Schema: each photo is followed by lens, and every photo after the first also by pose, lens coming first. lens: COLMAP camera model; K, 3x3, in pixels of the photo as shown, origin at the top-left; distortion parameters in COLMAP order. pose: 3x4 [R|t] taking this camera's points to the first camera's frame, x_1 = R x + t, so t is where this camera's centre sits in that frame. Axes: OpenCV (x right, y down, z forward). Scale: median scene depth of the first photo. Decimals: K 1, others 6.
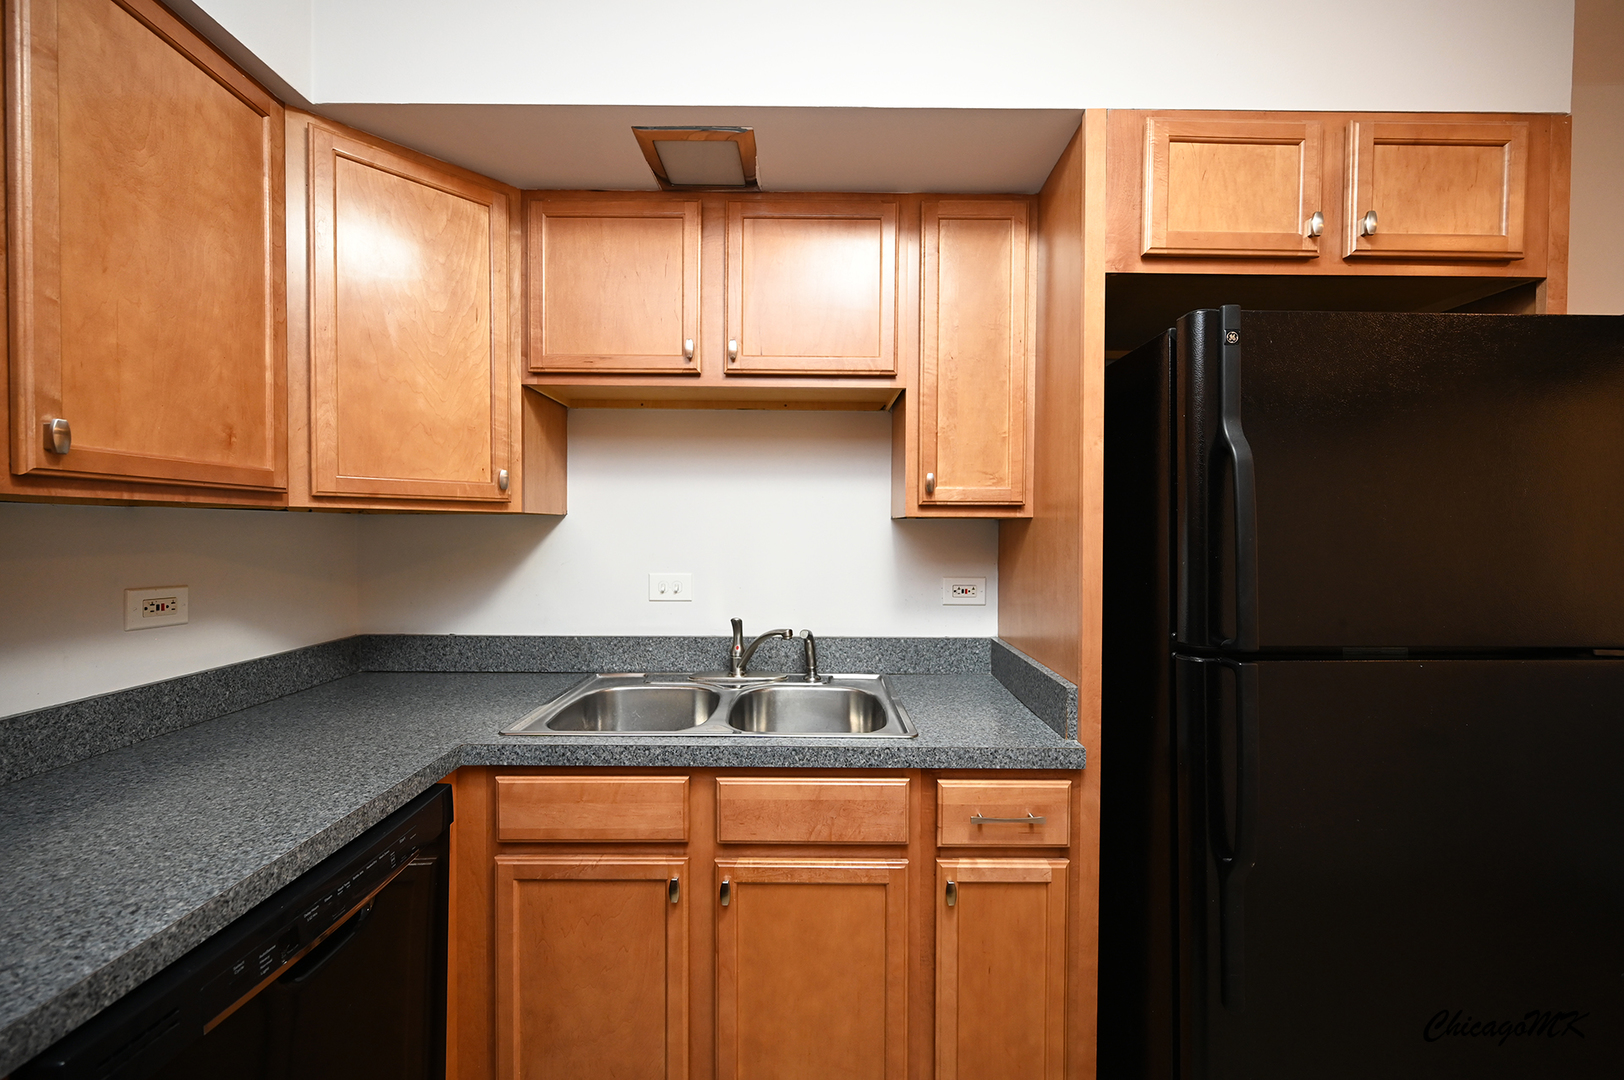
lens RADIAL K [[636.4, 0, 807.2], [0, 636.4, 543.5], [0, 0, 1]] dist [-0.001190, -0.000257]
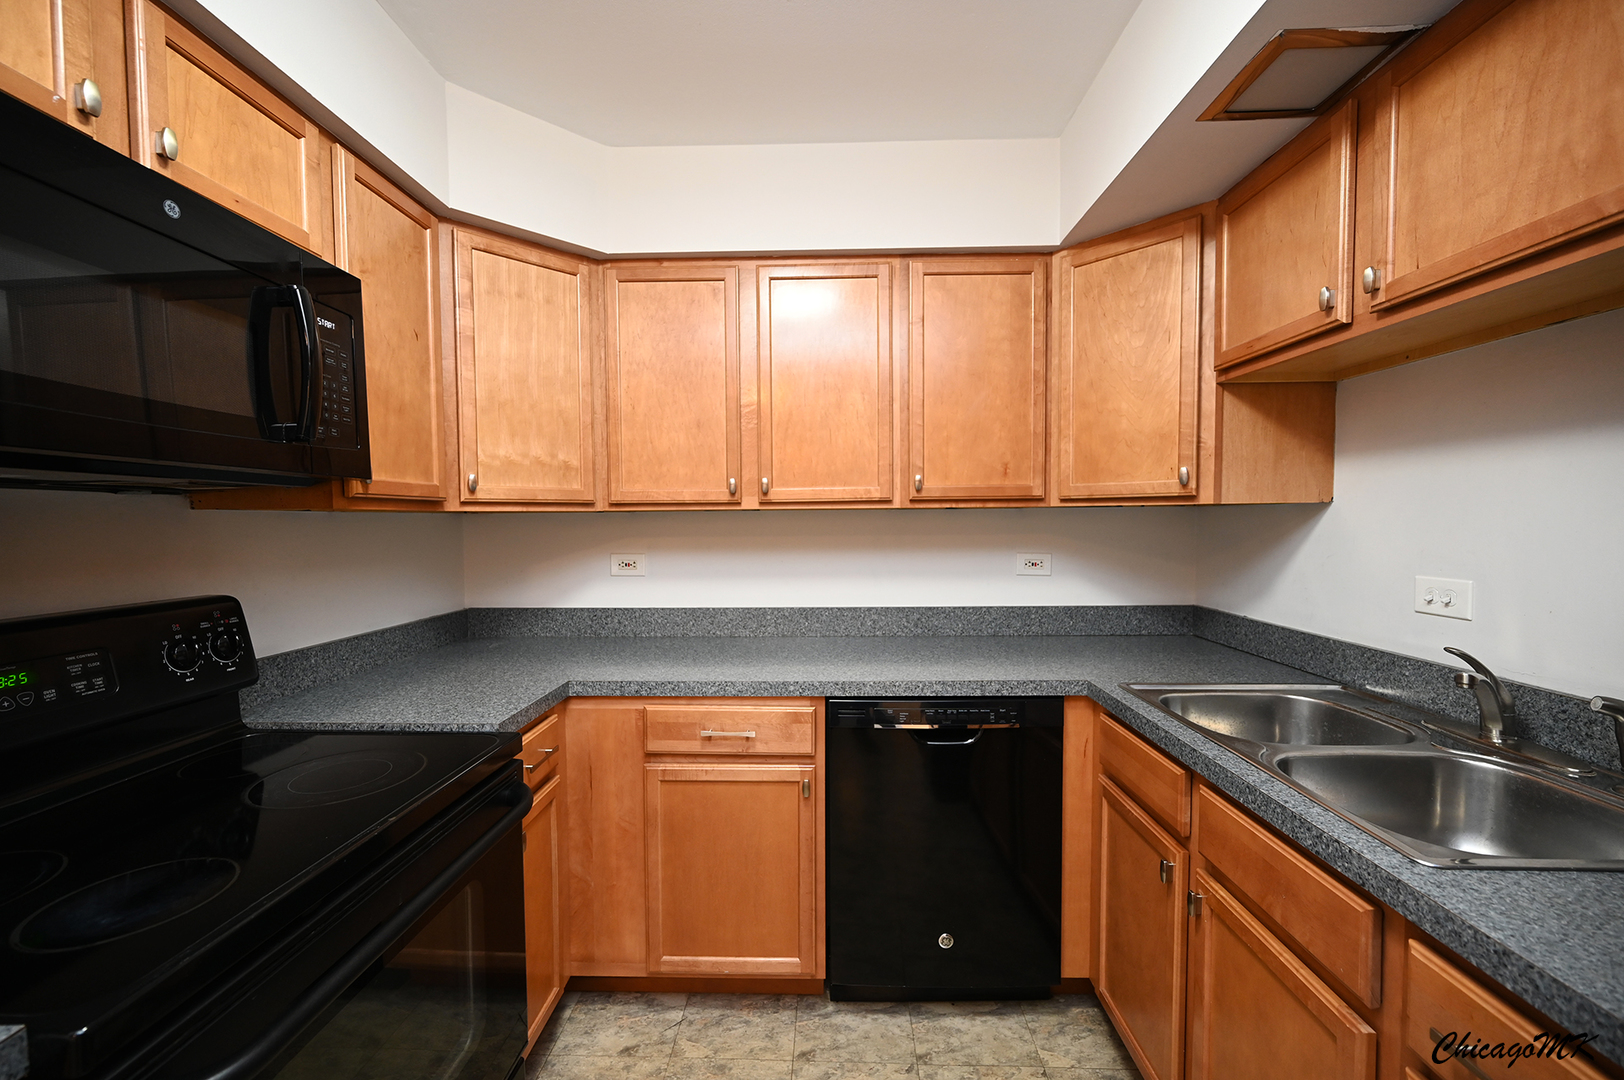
lens RADIAL K [[636.4, 0, 808.8], [0, 636.4, 544.2], [0, 0, 1]] dist [-0.001190, -0.000257]
pose [[-0.030332, 0.037923, -0.998820, 0.813355], [-0.011219, 0.999204, 0.038278, -0.017977], [0.999477, 0.012367, -0.029883, 0.446698]]
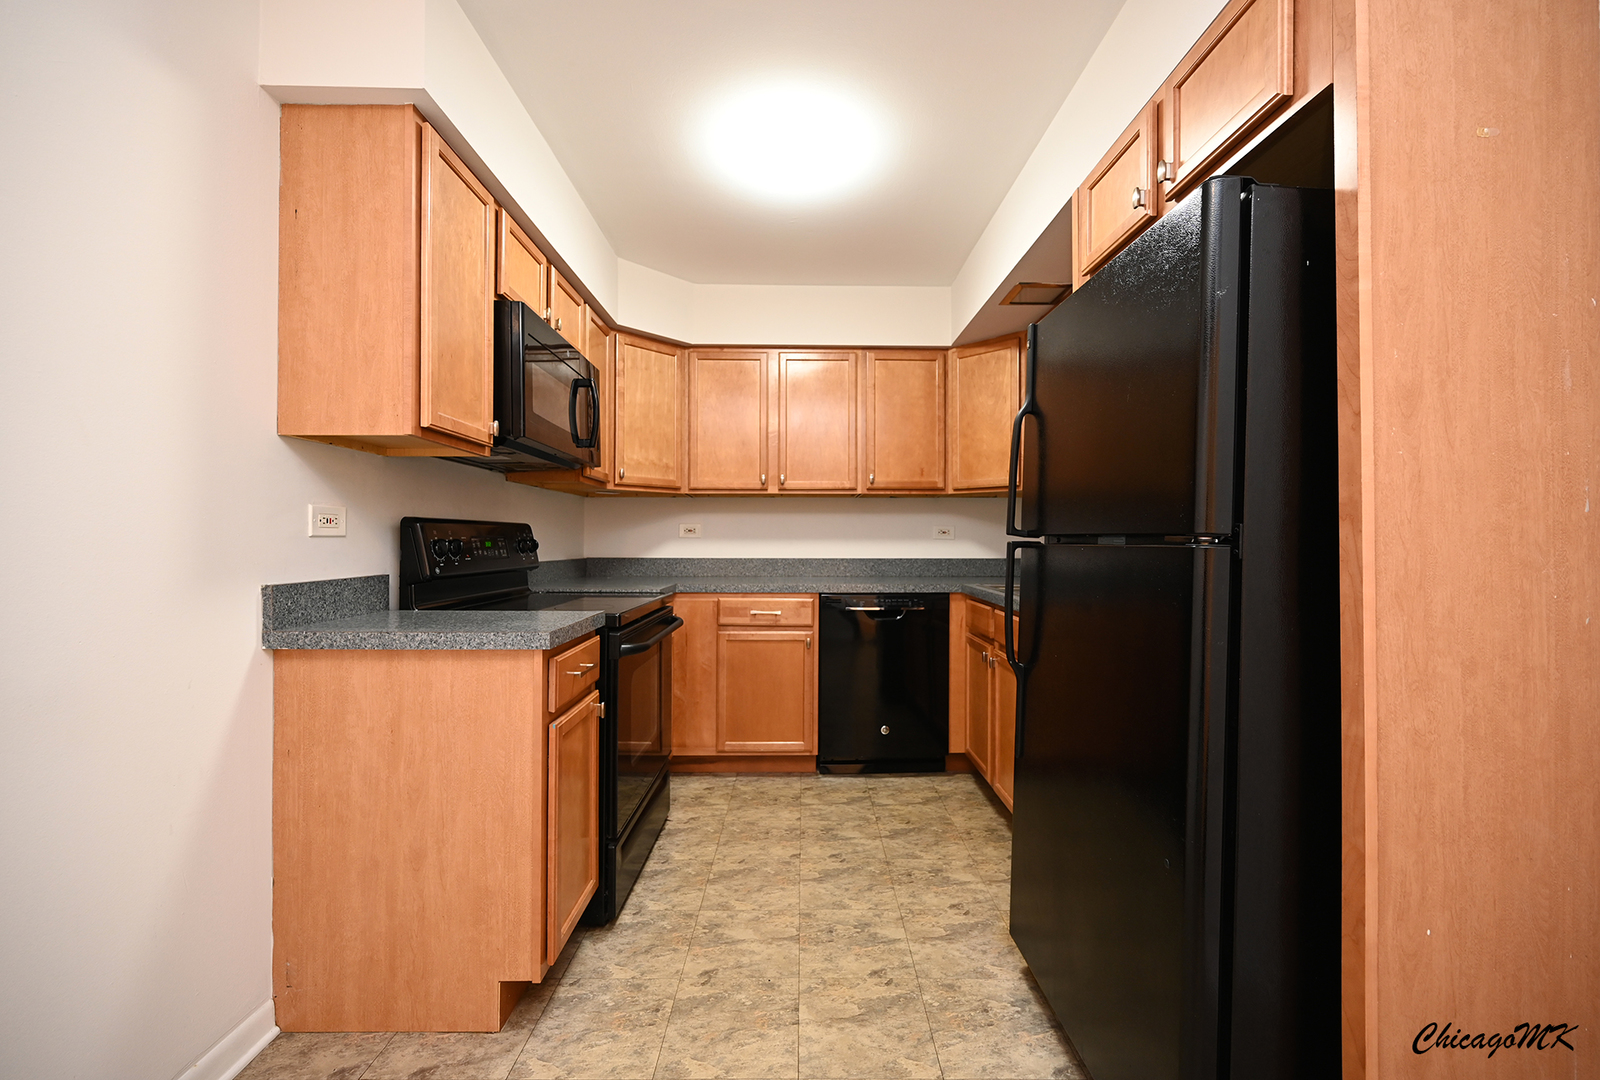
lens RADIAL K [[636.8, 0, 806.1], [0, 636.8, 536.0], [0, 0, 1]] dist [-0.002772, -0.000260]
pose [[0.016196, -0.008557, -0.999832, 1.942477], [-0.020123, 0.999758, -0.008883, 0.162392], [0.999666, 0.020263, 0.016020, 0.350035]]
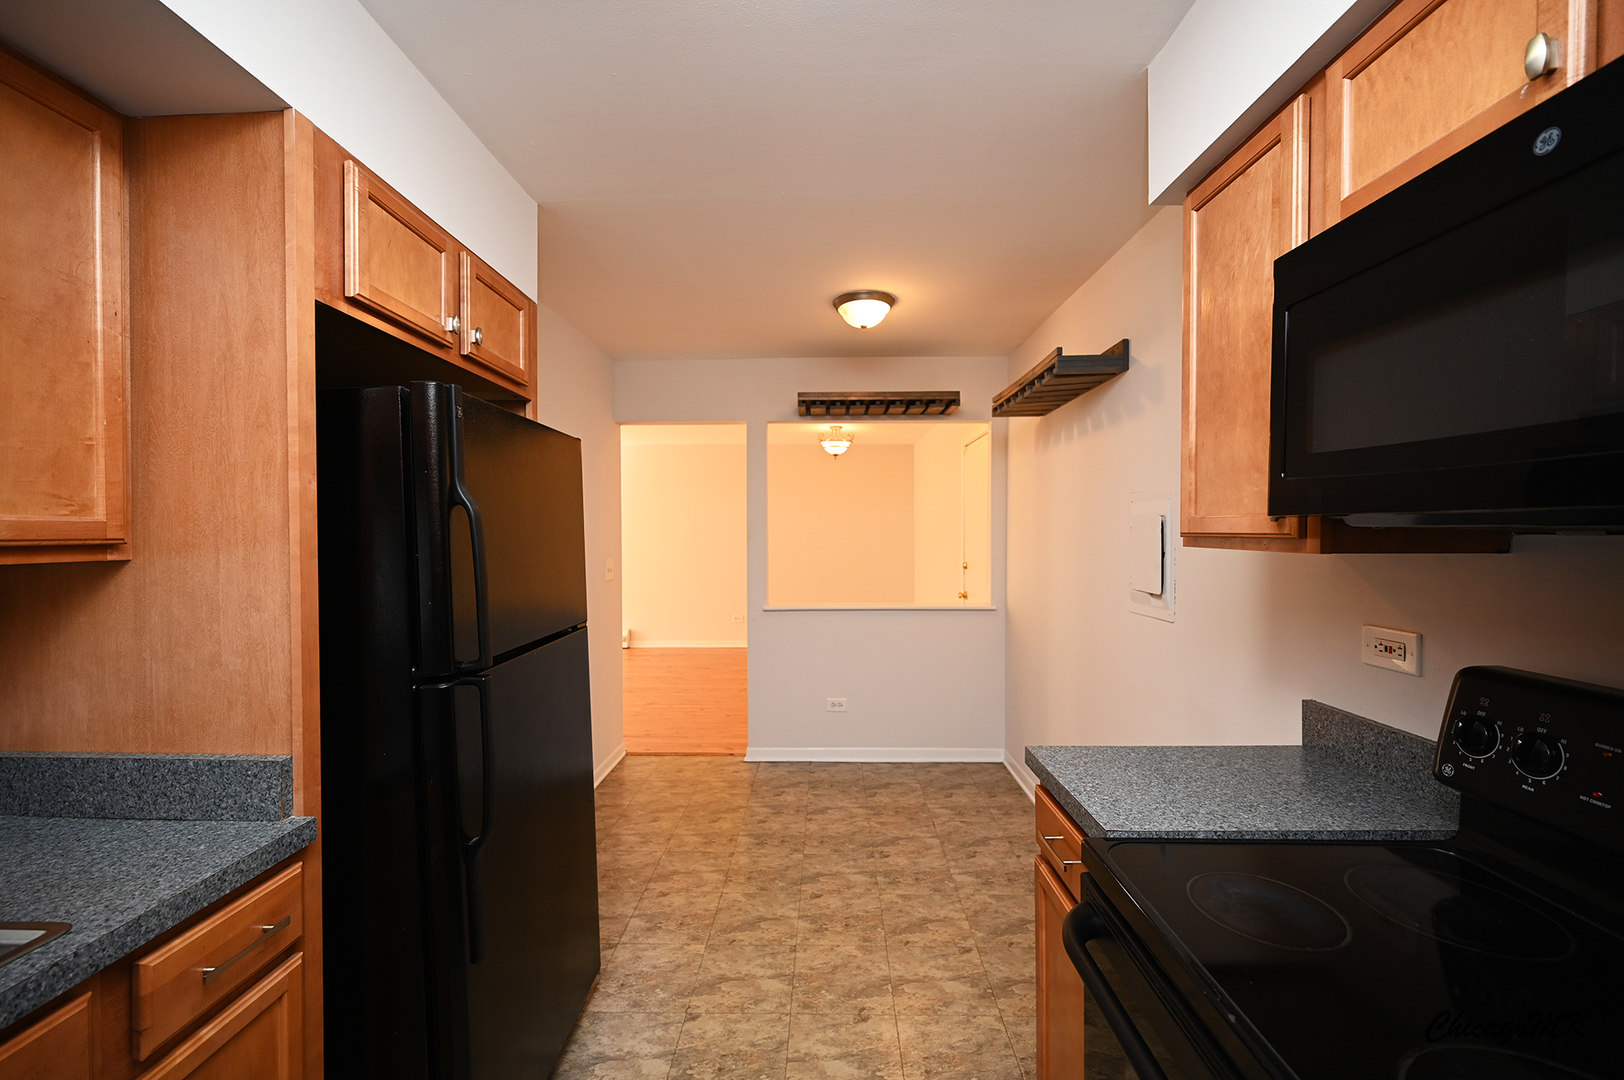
lens RADIAL K [[636.4, 0, 810.7], [0, 636.4, 540.9], [0, 0, 1]] dist [-0.001190, -0.000257]
pose [[0.021006, -0.017987, 0.999618, -0.450646], [0.022283, 0.999598, 0.017518, -0.073358], [-0.999531, 0.021907, 0.021398, 0.263550]]
